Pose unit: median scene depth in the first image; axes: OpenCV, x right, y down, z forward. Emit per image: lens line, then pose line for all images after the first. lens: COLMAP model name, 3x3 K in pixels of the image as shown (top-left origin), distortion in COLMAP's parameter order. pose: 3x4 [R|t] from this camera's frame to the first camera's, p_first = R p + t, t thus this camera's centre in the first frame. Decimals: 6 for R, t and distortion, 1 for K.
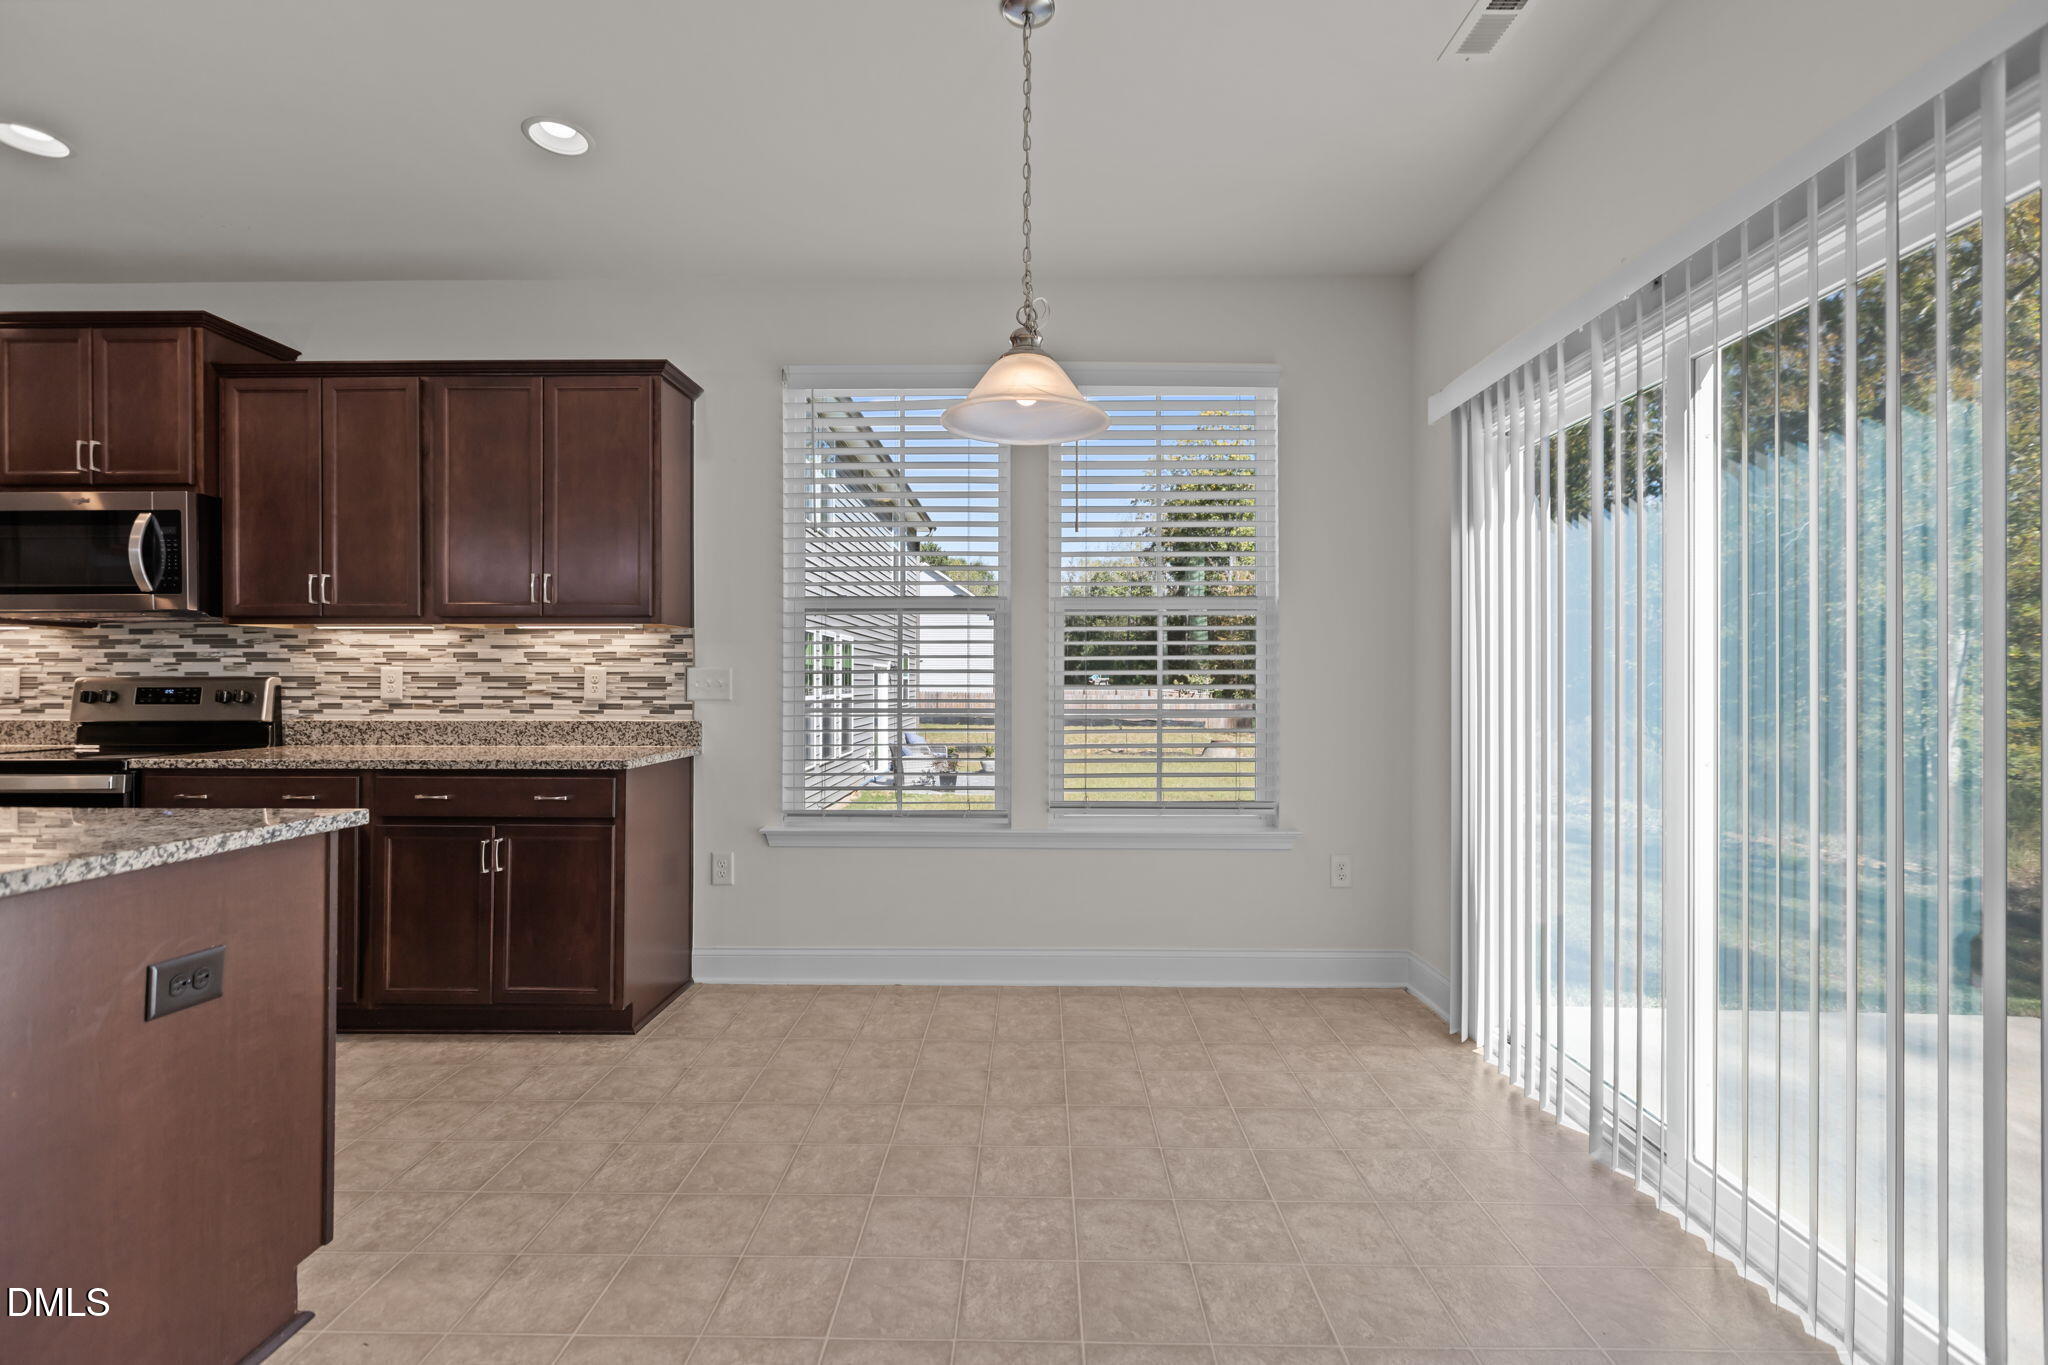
lens RADIAL K [[956.8, 0, 1020.4], [0, 956.8, 645.3], [0, 0, 1]] dist [0.011104, -0.000427]
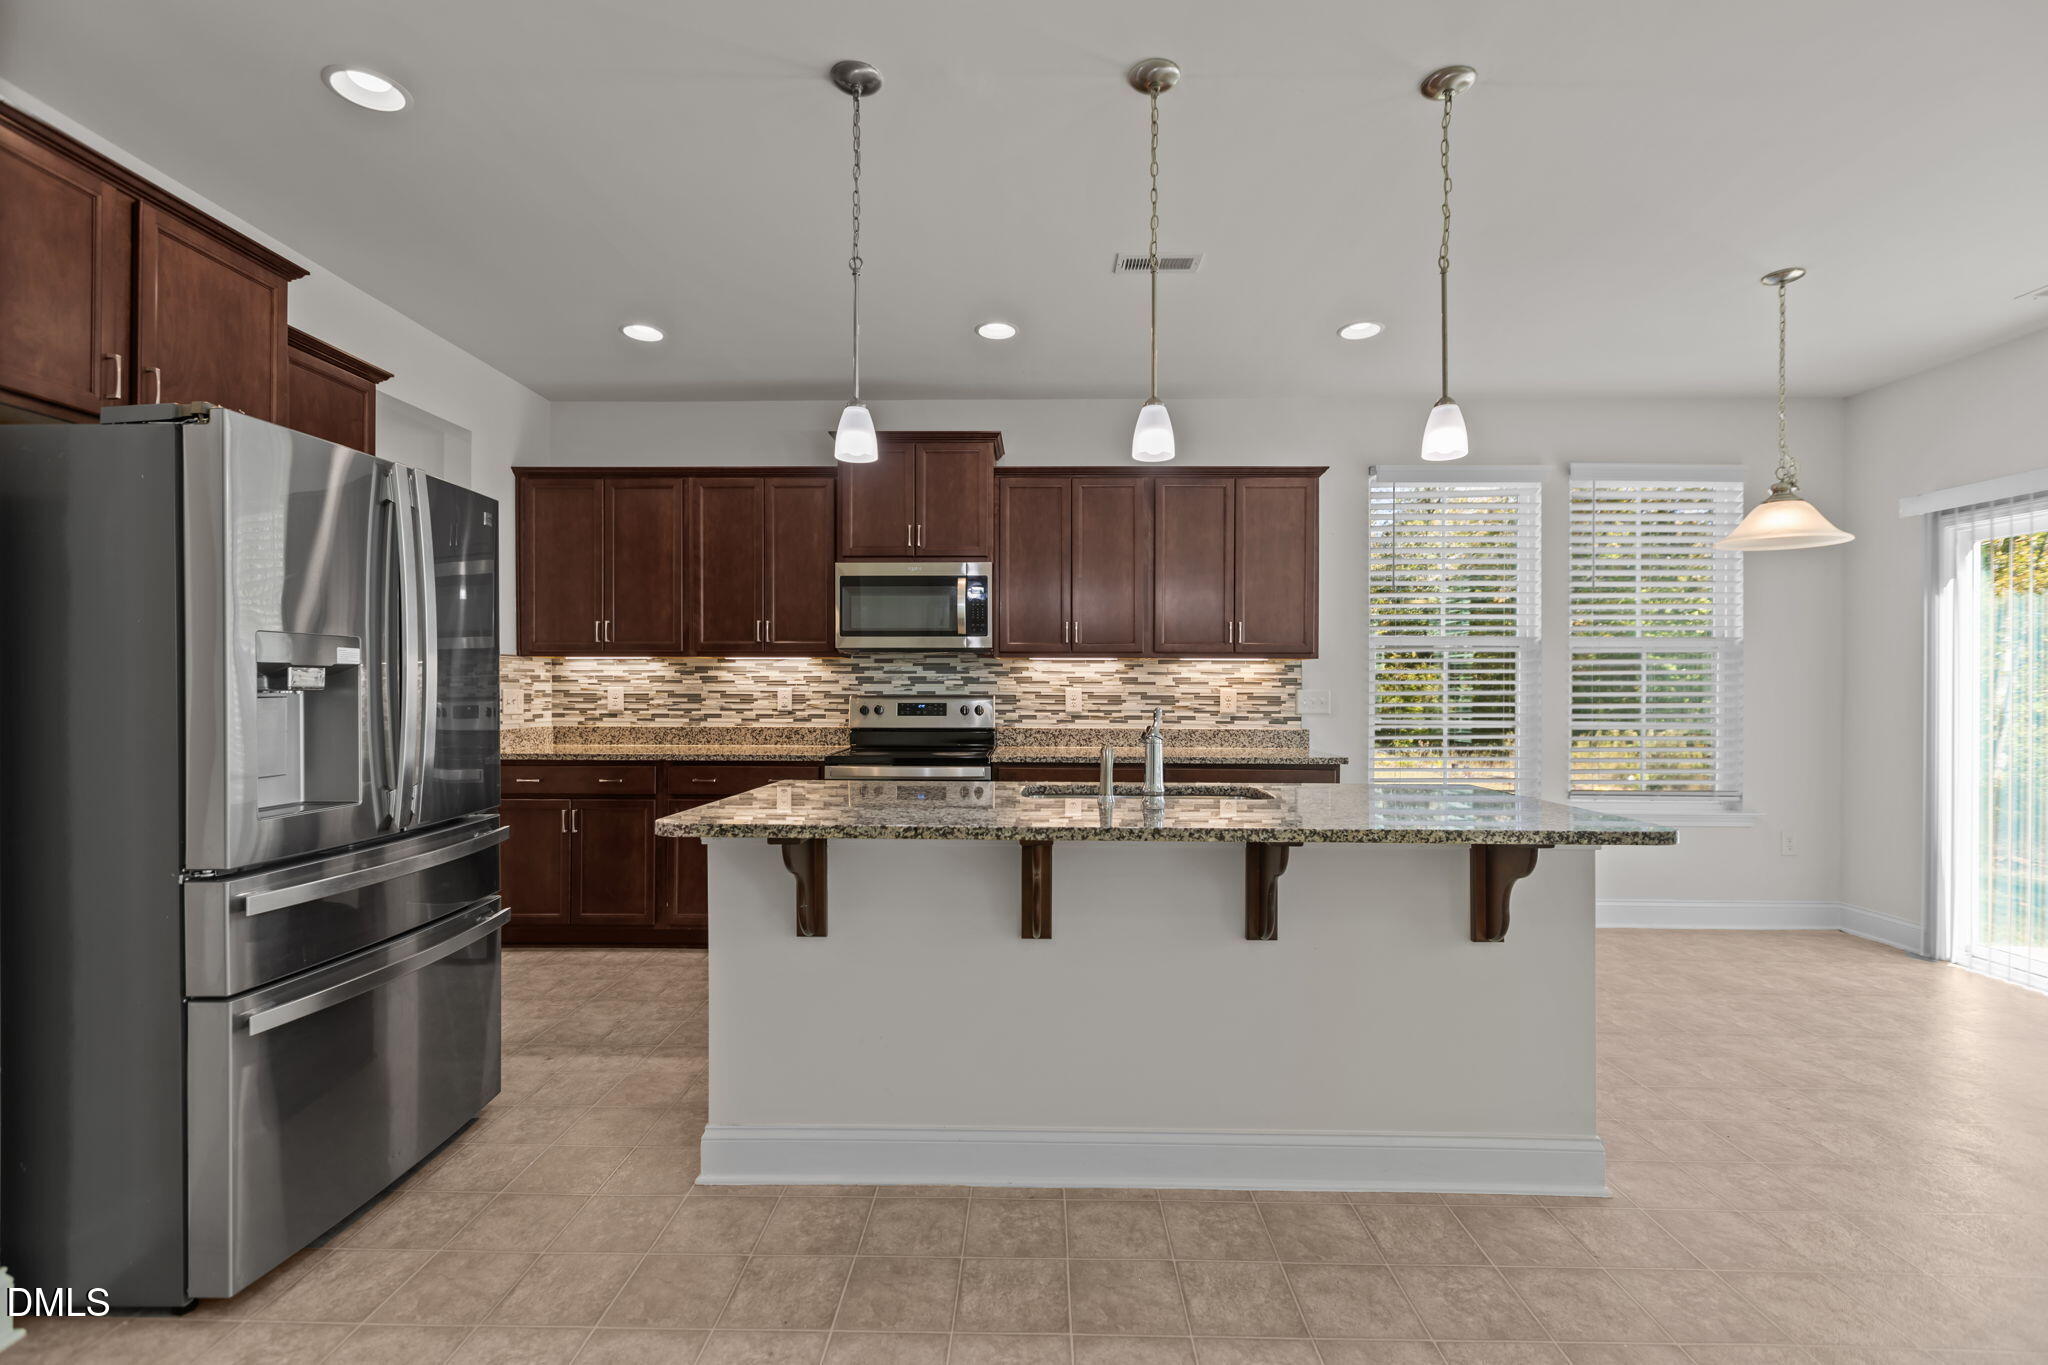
lens RADIAL K [[907.7, 0, 1024.0], [0, 907.7, 682.5], [0, 0, 1]] dist [0.005536, 0.000152]
pose [[0.999962, 0.003883, 0.007749, -0.733448], [-0.003921, 0.999980, 0.005012, 0.008663], [-0.007729, -0.005042, 0.999957, -0.259604]]
